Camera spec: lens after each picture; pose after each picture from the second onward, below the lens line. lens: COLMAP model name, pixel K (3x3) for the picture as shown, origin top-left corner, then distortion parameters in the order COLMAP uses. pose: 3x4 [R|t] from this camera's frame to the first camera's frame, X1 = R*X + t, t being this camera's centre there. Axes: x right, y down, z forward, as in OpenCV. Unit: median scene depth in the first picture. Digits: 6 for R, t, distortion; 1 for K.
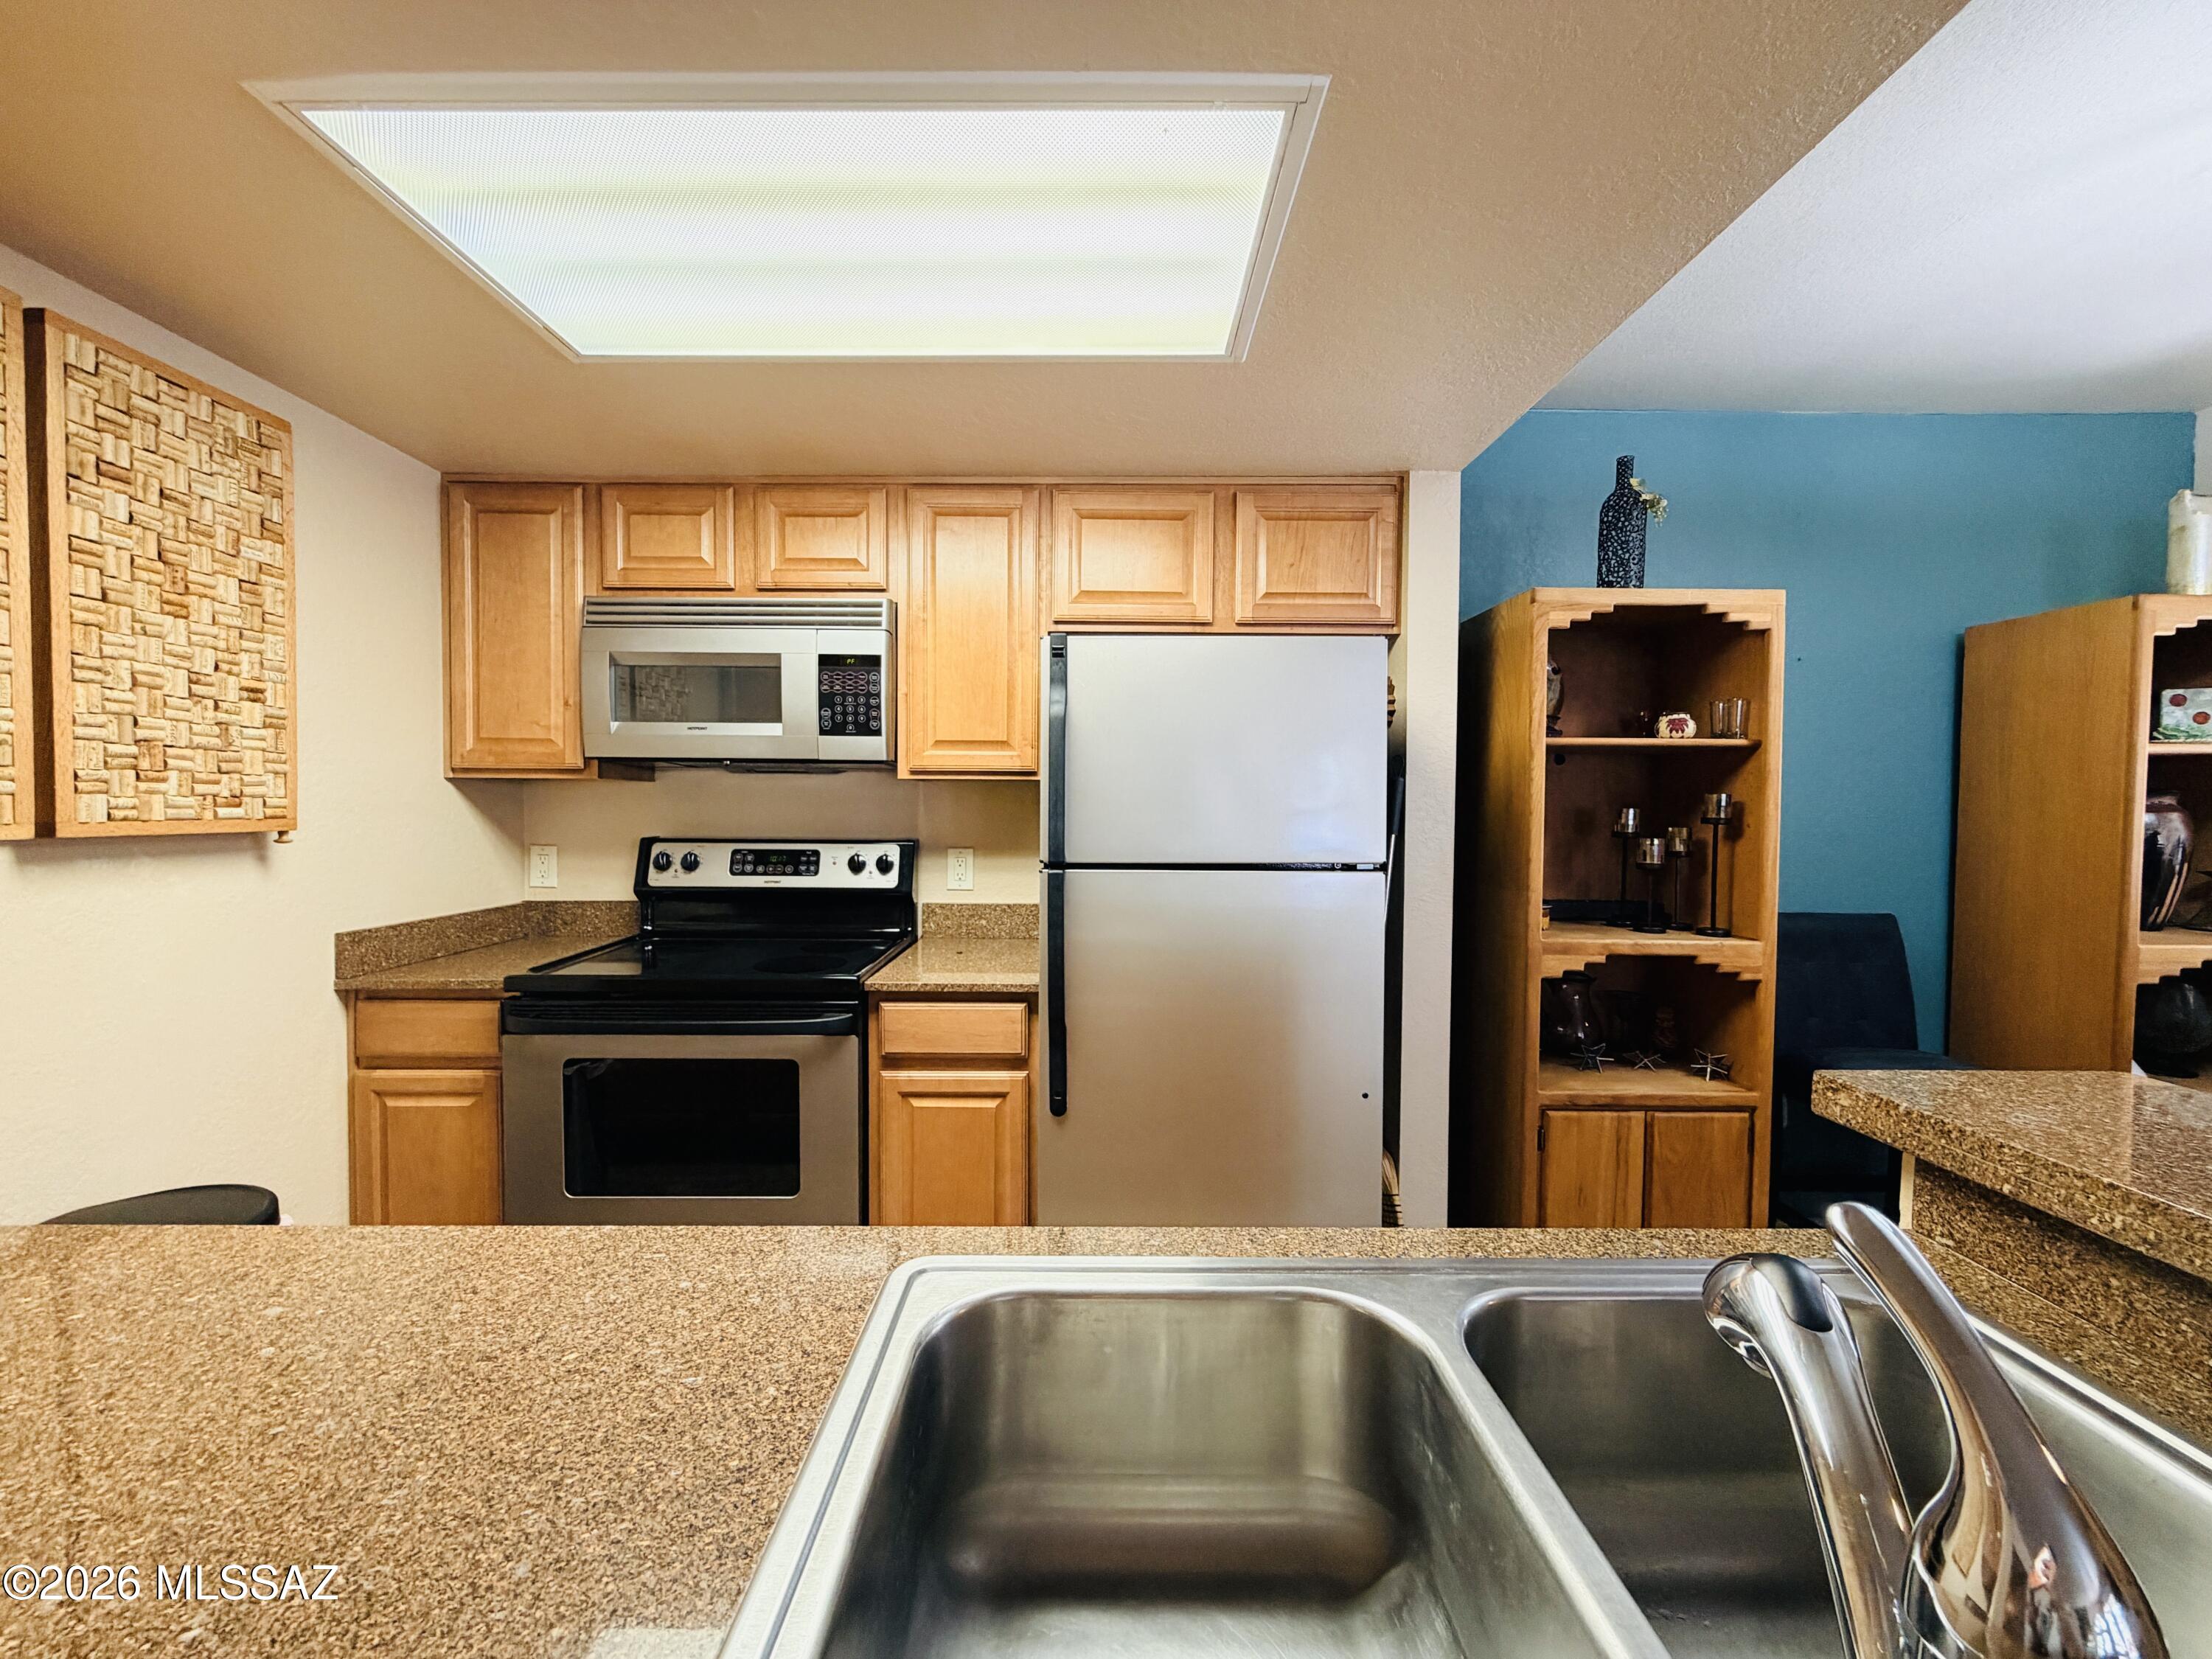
lens RADIAL K [[882.9, 0, 1096.9], [0, 882.9, 829.6], [0, 0, 1]] dist [-0.002590, 0.000419]
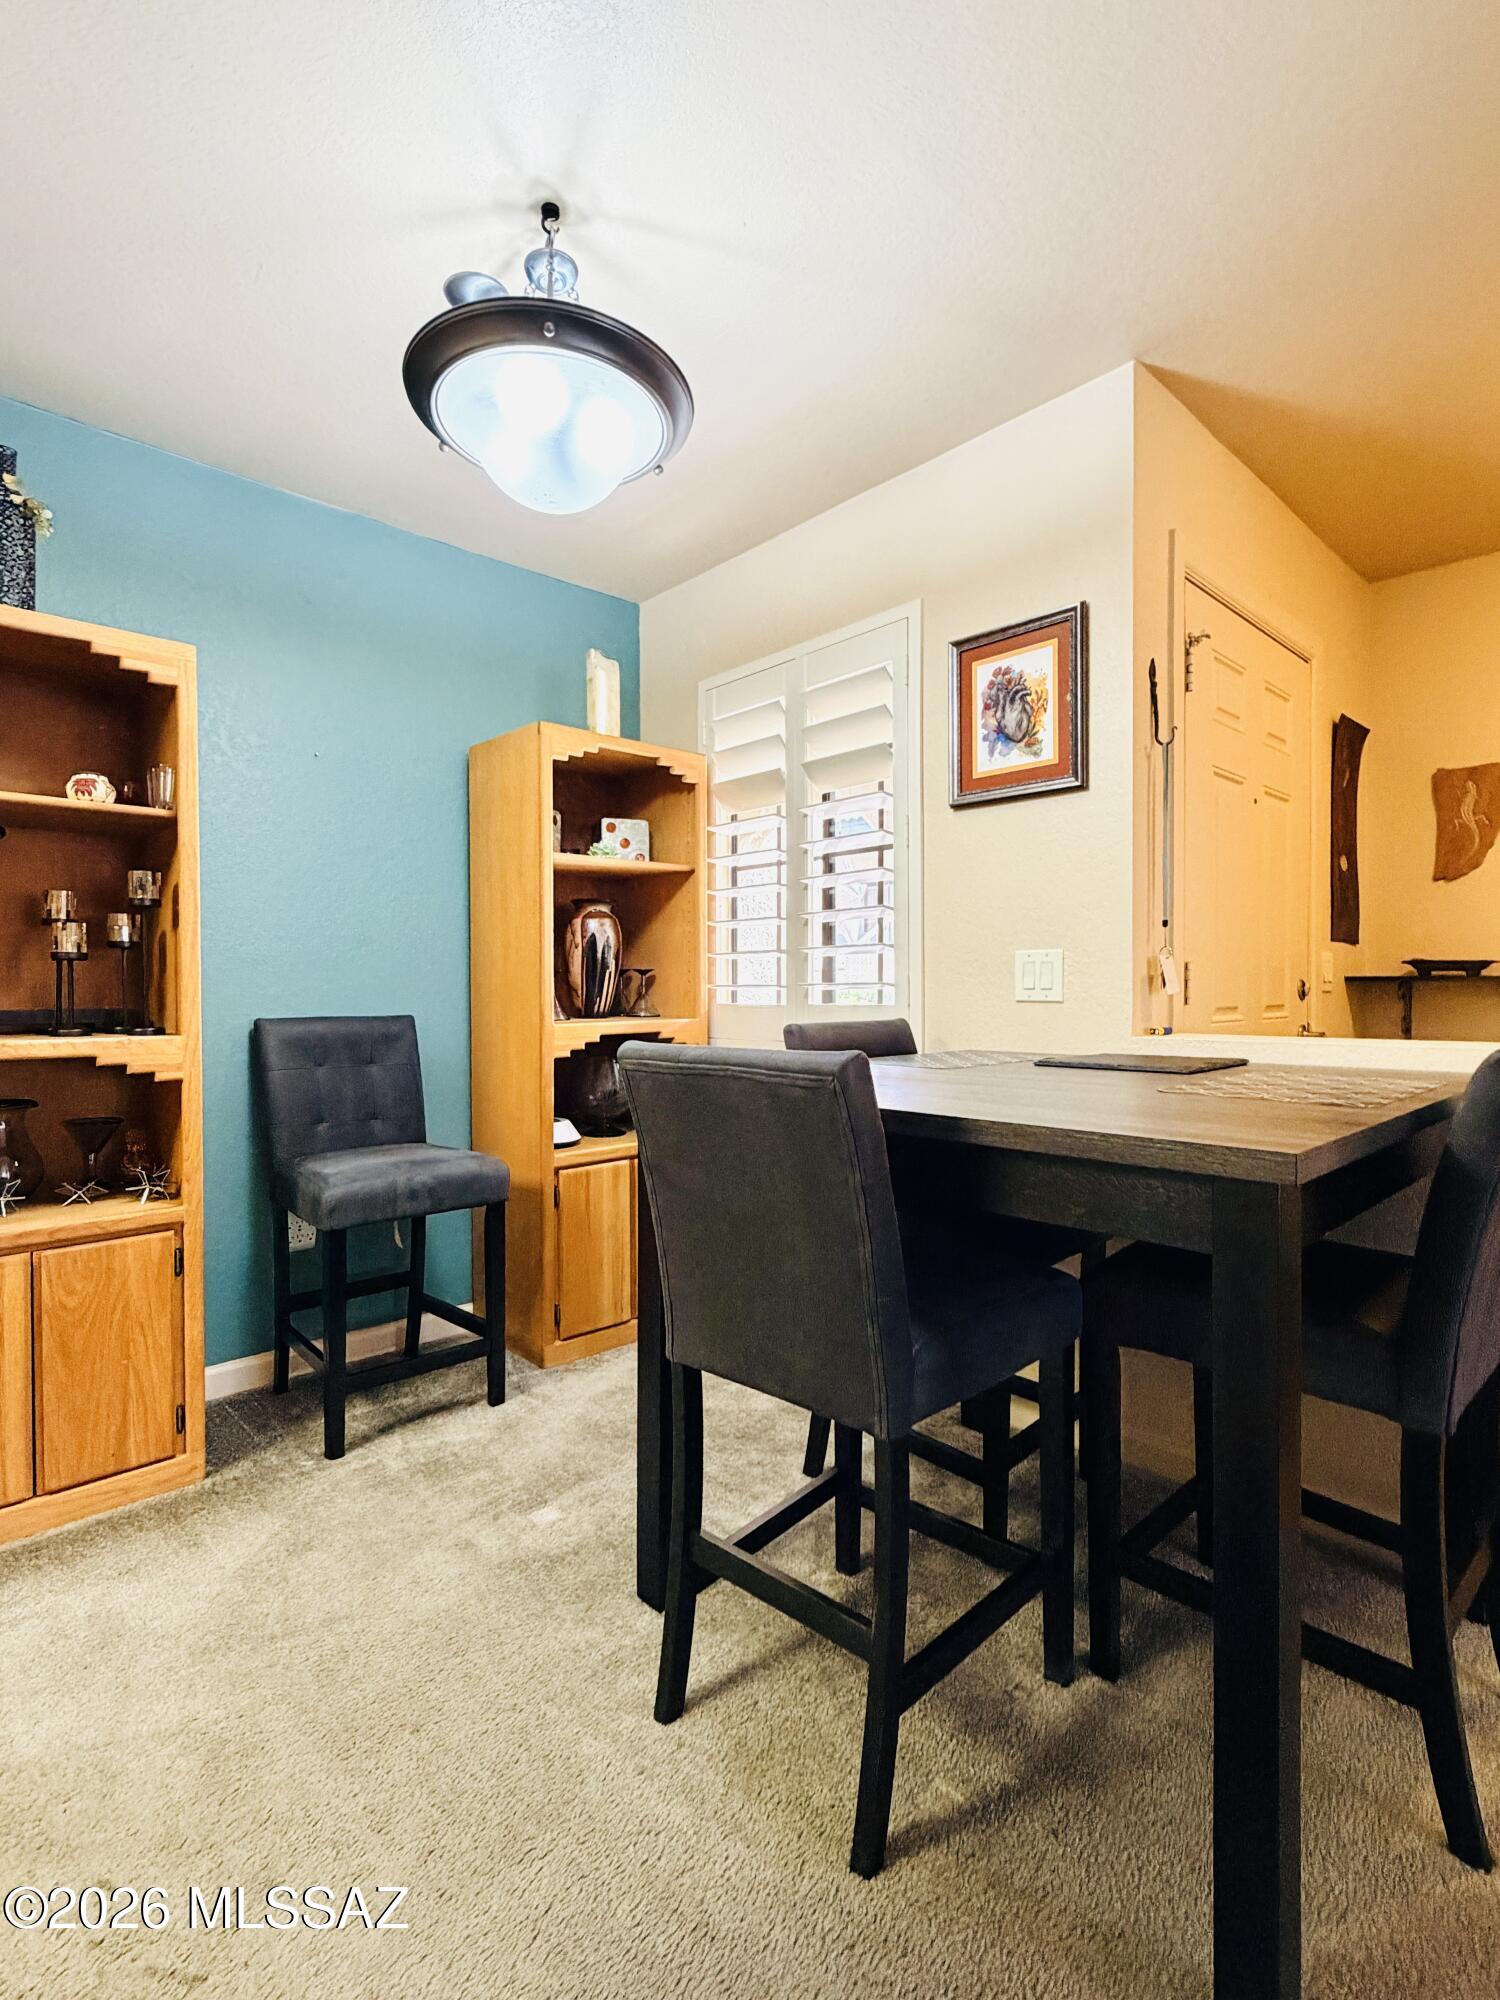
lens RADIAL K [[965.4, 0, 754.0], [0, 965.4, 993.9], [0, 0, 1]] dist [-0.001939, 0.000546]
pose [[0.727612, -0.015369, 0.685816, 0.502987], [0.027733, 0.999591, -0.007023, 0.106497], [-0.685428, 0.024130, 0.727741, -0.105478]]
